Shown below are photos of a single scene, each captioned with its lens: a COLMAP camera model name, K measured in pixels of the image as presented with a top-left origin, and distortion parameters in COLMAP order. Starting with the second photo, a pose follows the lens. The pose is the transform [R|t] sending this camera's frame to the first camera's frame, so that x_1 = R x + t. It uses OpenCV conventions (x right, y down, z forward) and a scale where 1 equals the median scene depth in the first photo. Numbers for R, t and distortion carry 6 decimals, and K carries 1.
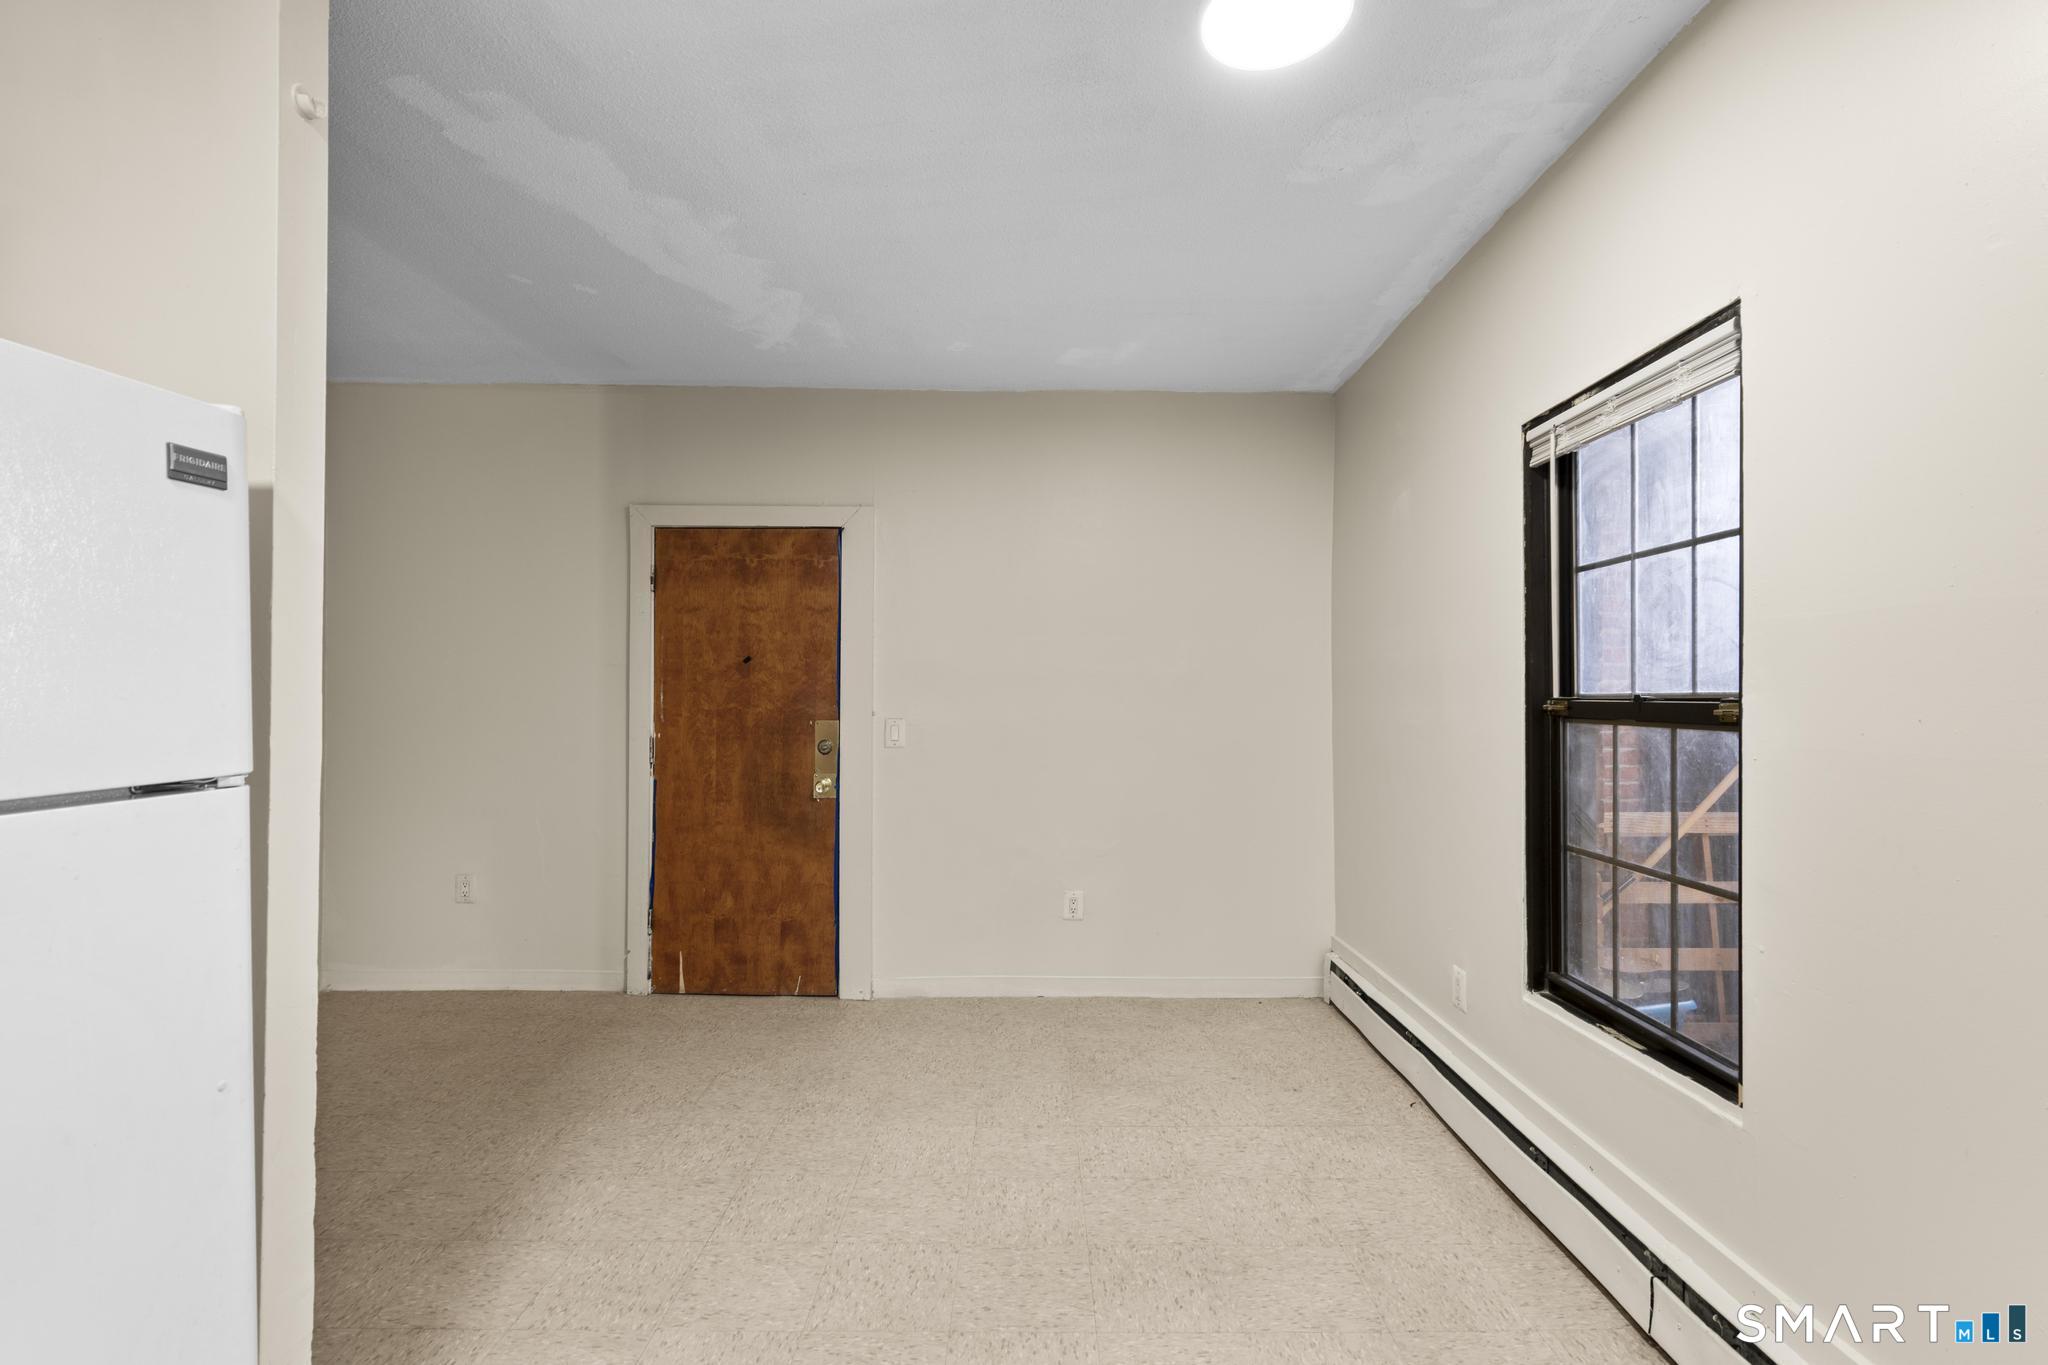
lens RADIAL K [[924.1, 0, 1033.7], [0, 924.1, 680.0], [0, 0, 1]] dist [-0.005670, 0.002733]
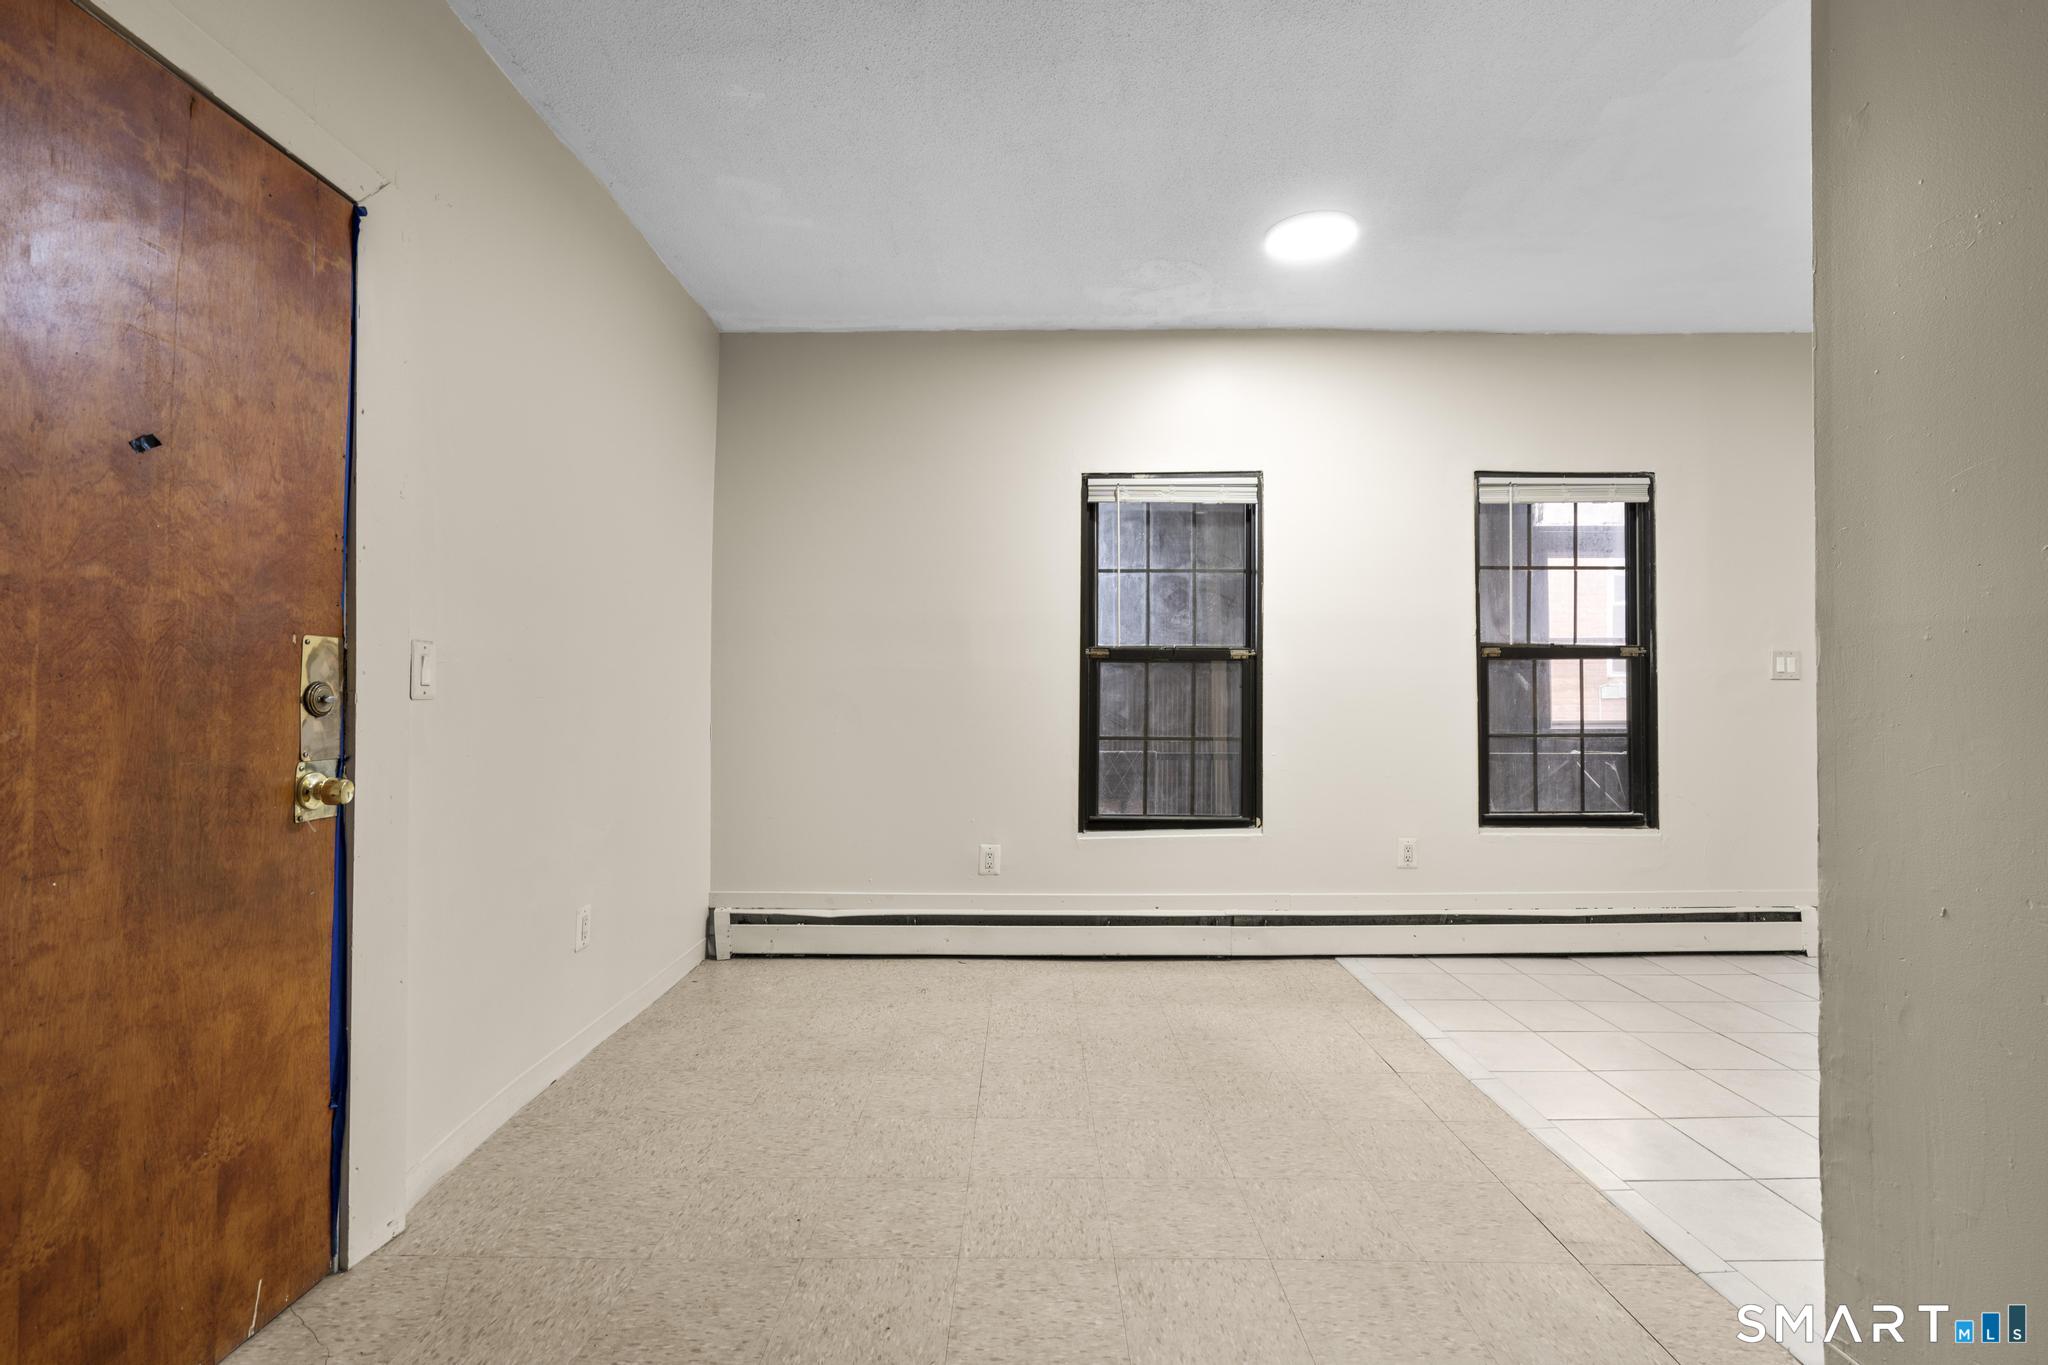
lens RADIAL K [[924.1, 0, 1031.3], [0, 924.1, 680.1], [0, 0, 1]] dist [-0.005670, 0.002733]
pose [[-0.000900, 0.015298, 0.999883, -0.650175], [-0.020963, 0.999663, -0.015313, 0.063703], [-0.999780, -0.020974, -0.000579, 0.676034]]
